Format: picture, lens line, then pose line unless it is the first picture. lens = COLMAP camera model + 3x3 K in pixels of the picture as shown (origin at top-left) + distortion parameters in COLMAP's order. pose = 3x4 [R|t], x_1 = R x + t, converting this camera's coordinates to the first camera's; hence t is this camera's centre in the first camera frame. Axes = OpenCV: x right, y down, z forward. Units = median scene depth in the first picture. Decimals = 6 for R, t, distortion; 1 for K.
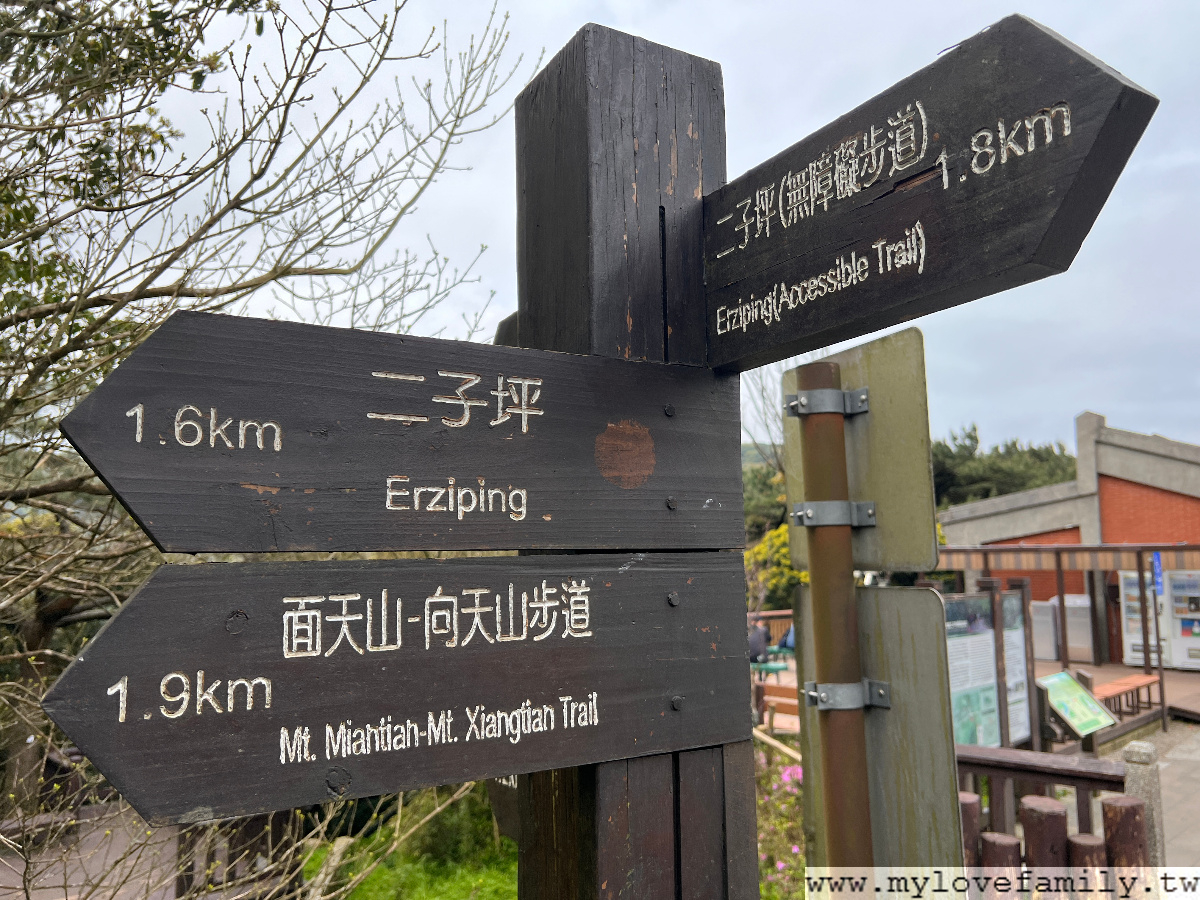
lens RADIAL K [[911.7, 0, 601.7], [0, 911.7, 451.0], [0, 0, 1]] dist [-0.009633, -0.008386]
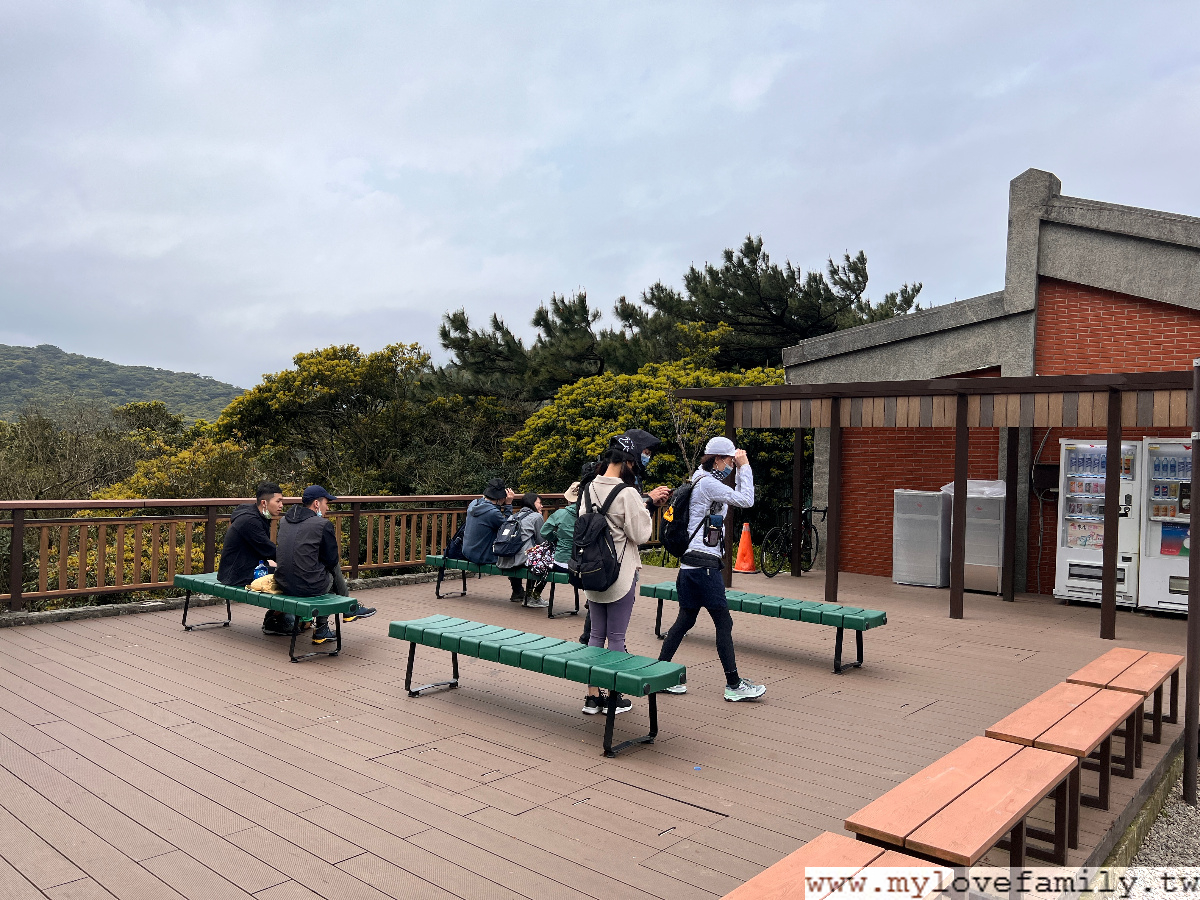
lens RADIAL K [[911.7, 0, 598.2], [0, 911.7, 450.7], [0, 0, 1]] dist [-0.009633, -0.008386]
pose [[0.995448, 0.045197, 0.083909, 0.223856], [-0.053426, 0.993696, 0.098557, 0.095968], [-0.078926, -0.102591, 0.991588, 0.439649]]
